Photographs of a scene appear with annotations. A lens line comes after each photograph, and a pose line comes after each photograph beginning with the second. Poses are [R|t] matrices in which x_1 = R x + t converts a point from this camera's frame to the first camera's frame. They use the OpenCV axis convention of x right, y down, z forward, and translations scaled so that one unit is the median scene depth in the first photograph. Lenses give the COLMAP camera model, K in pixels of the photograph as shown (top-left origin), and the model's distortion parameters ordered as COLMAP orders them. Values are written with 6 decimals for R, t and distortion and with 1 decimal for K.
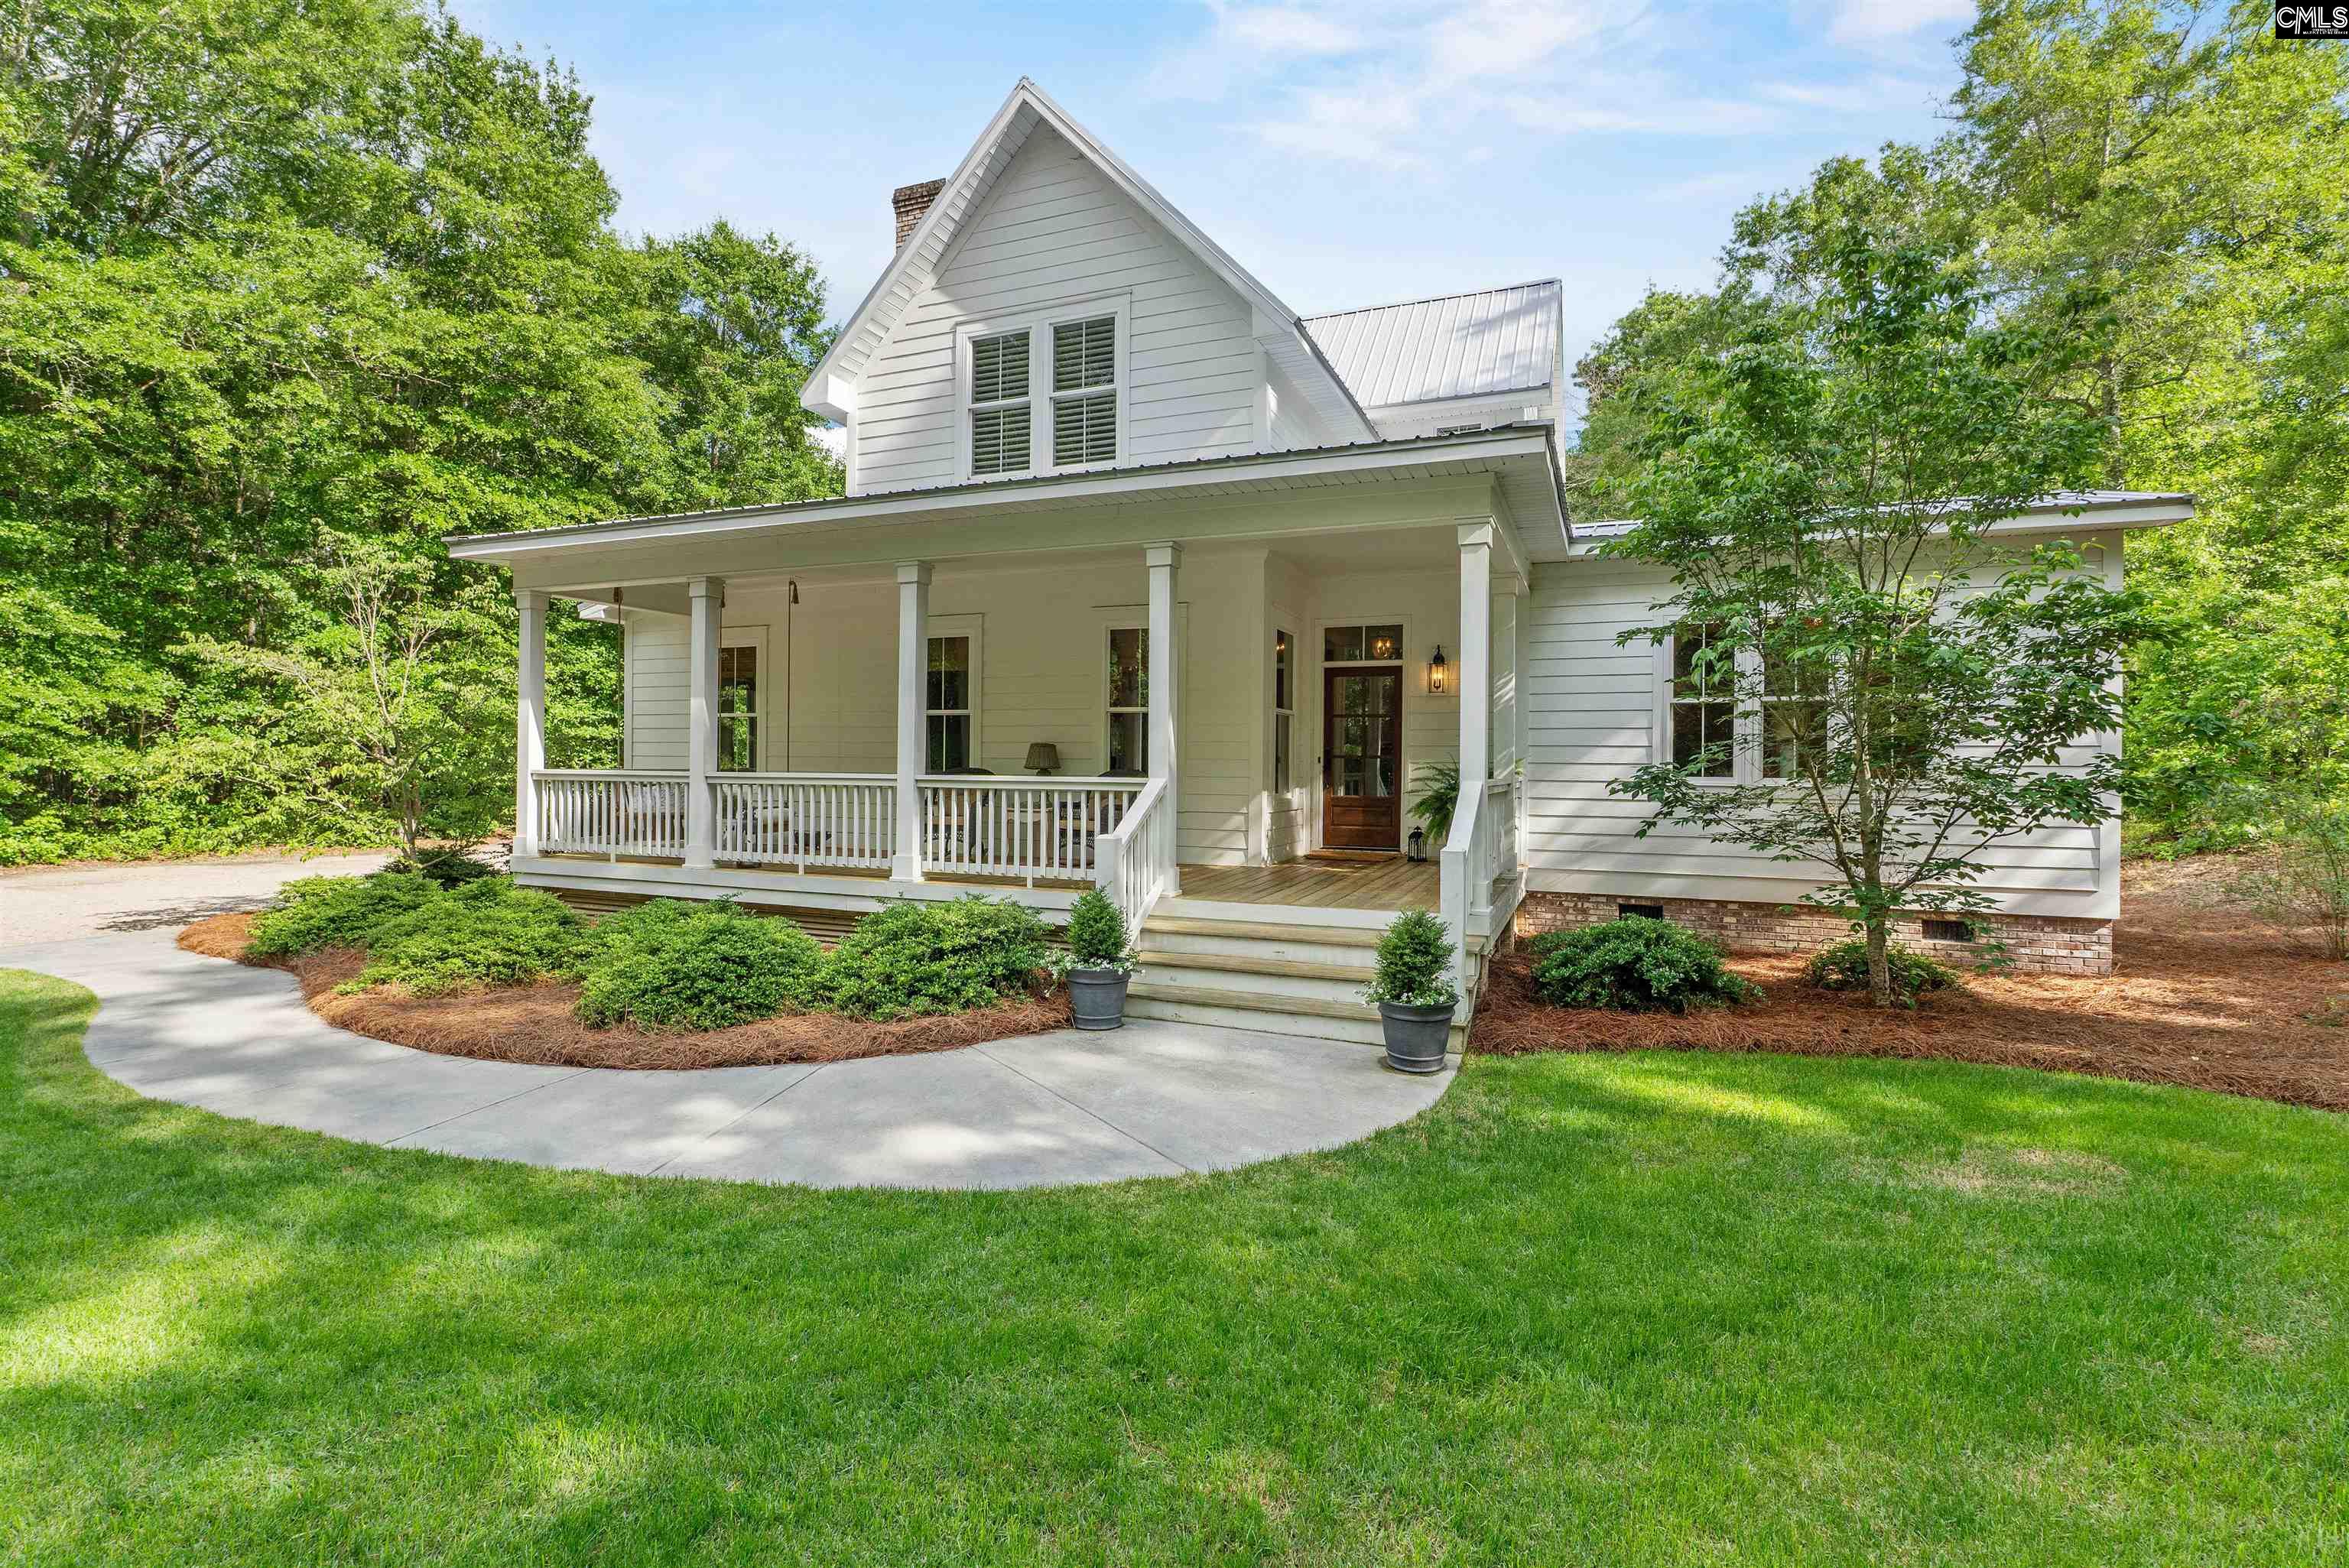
lens RADIAL K [[1070.2, 0, 1175.2], [0, 1070.2, 775.9], [0, 0, 1]] dist [-0.010161, 0.001220]
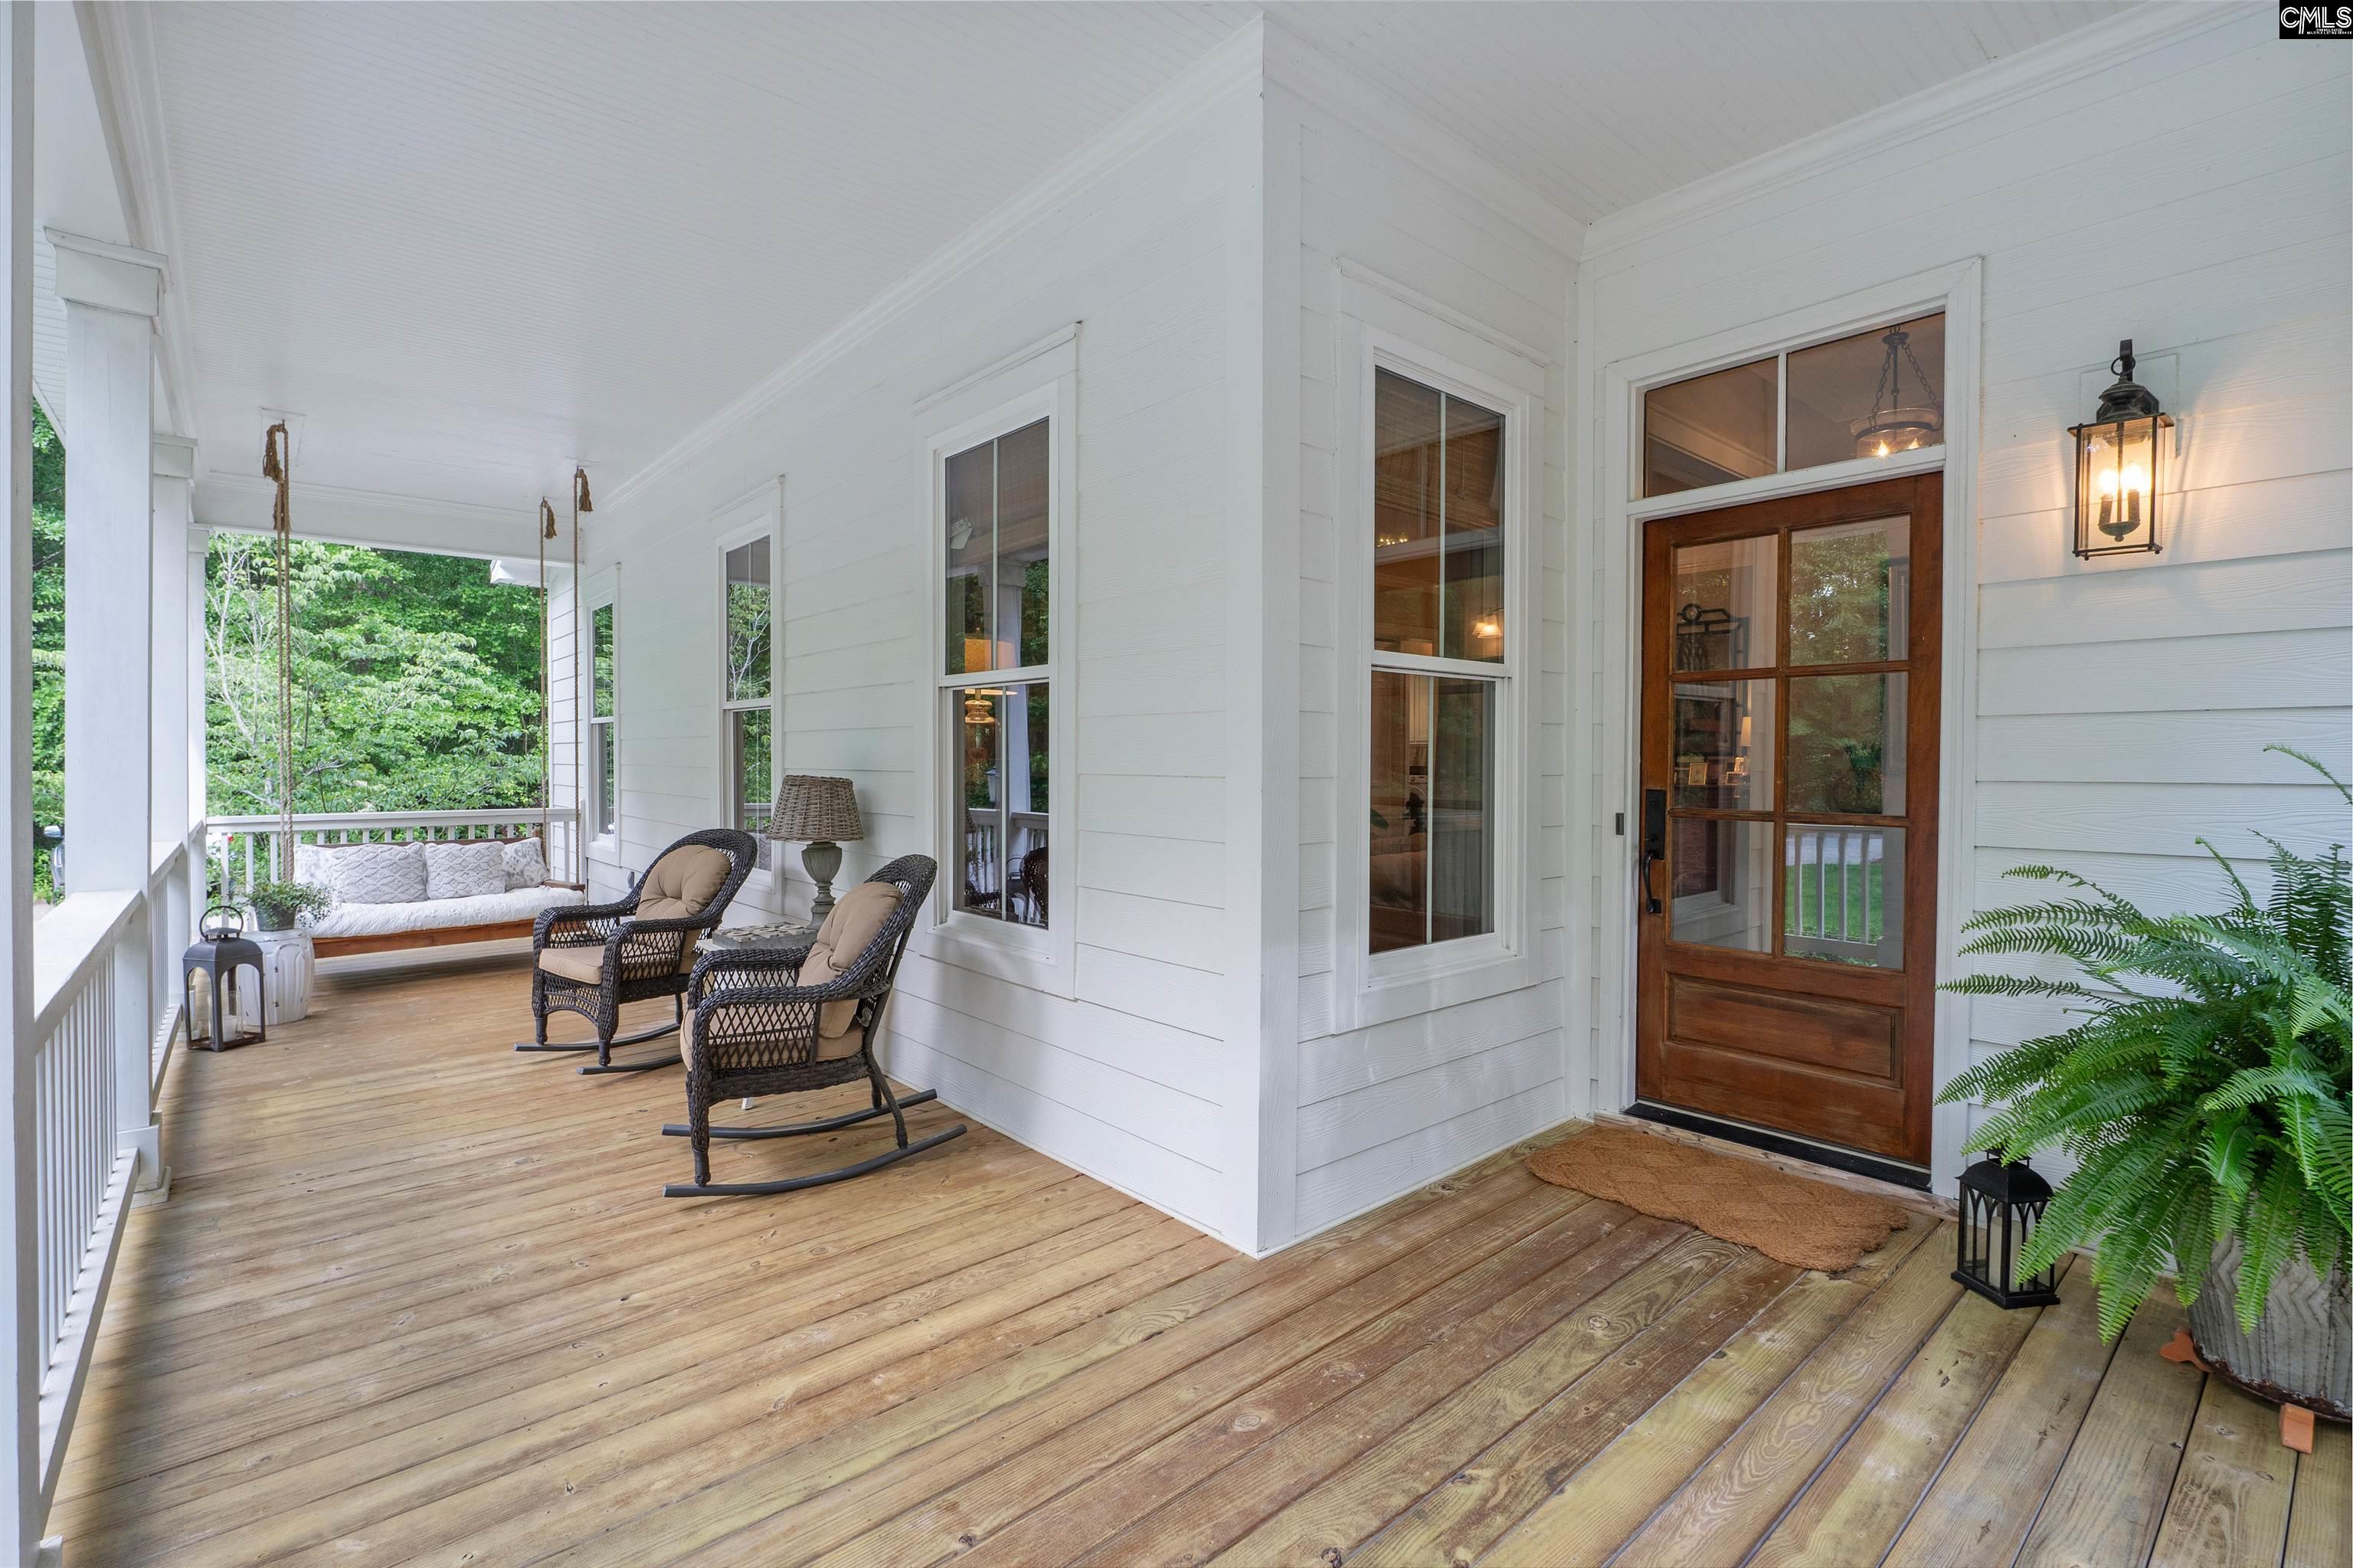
lens RADIAL K [[1091.4, 0, 1170.1], [0, 1091.4, 793.4], [0, 0, 1]] dist [-0.004479, -0.000304]
pose [[0.899582, 0.007994, -0.436680, 0.163605], [0.003039, 0.999694, 0.024560, -0.032768], [0.436742, -0.023421, 0.899282, 0.696104]]
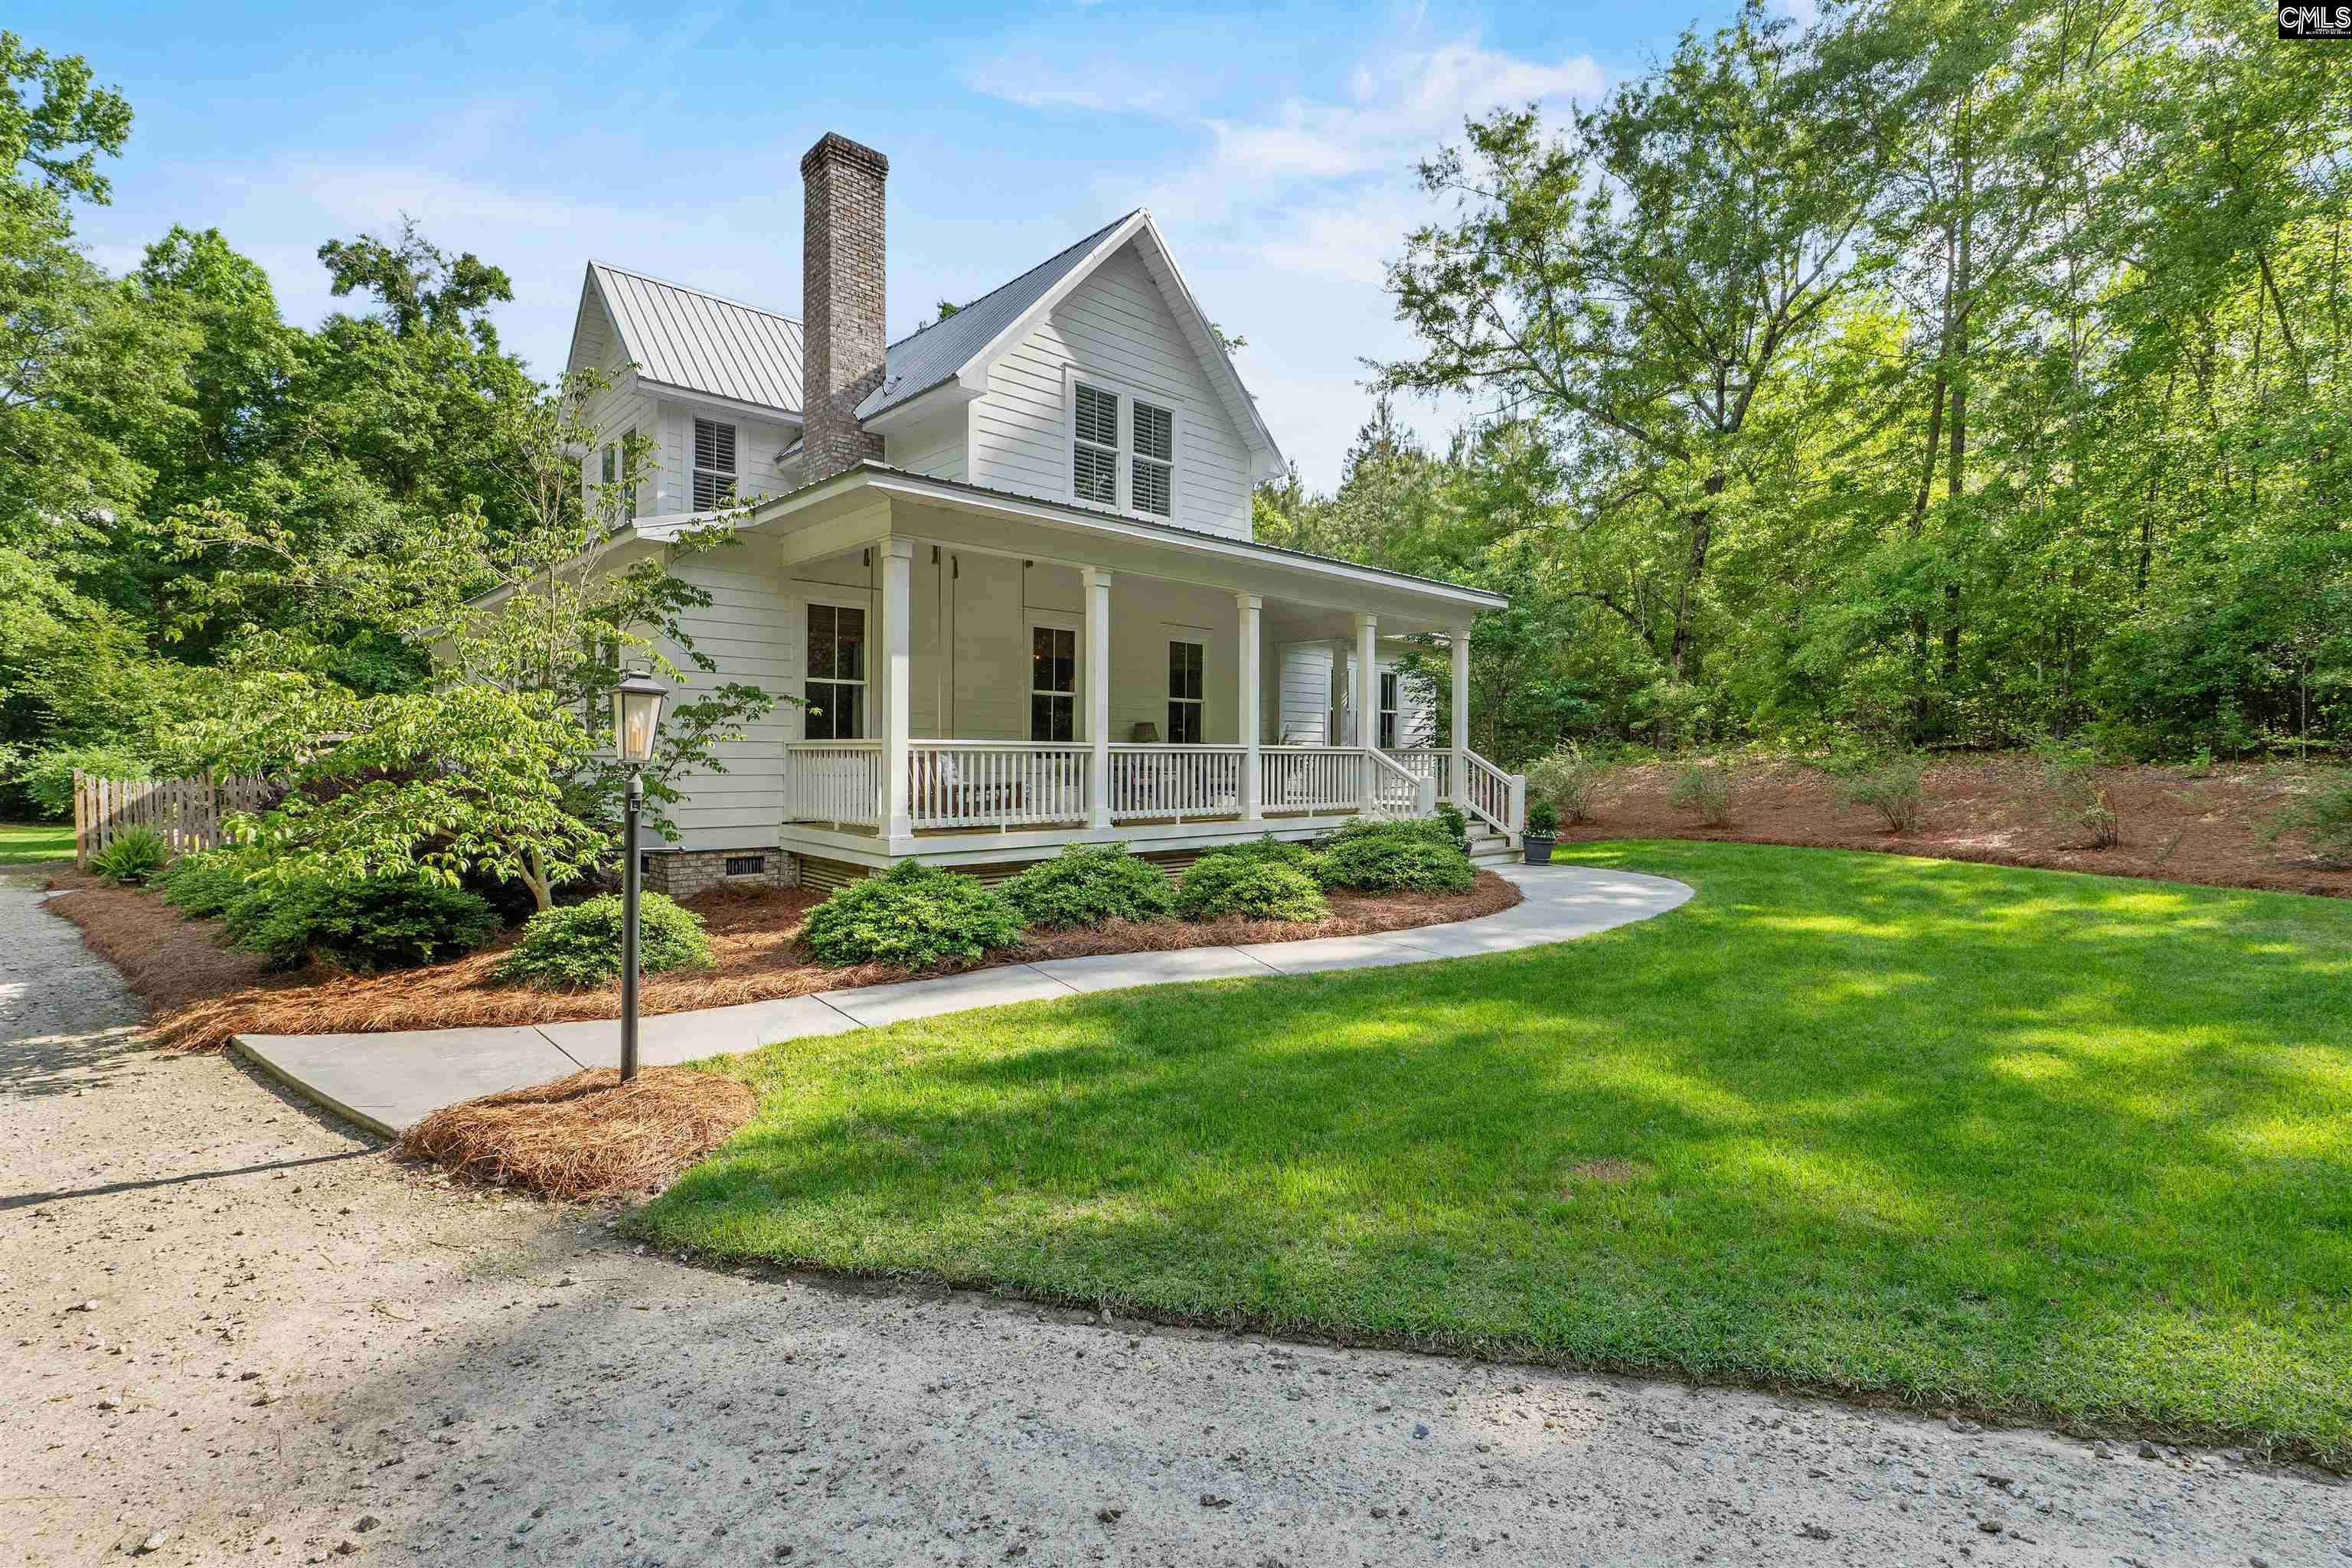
lens RADIAL K [[1090.9, 0, 1169.6], [0, 1090.9, 793.4], [0, 0, 1]] dist [-0.004479, -0.000304]
pose [[0.427364, -0.044999, 0.902959, -1.310270], [-0.001900, 0.998714, 0.050671, -0.009651], [-0.904077, -0.023371, 0.426729, 0.379737]]
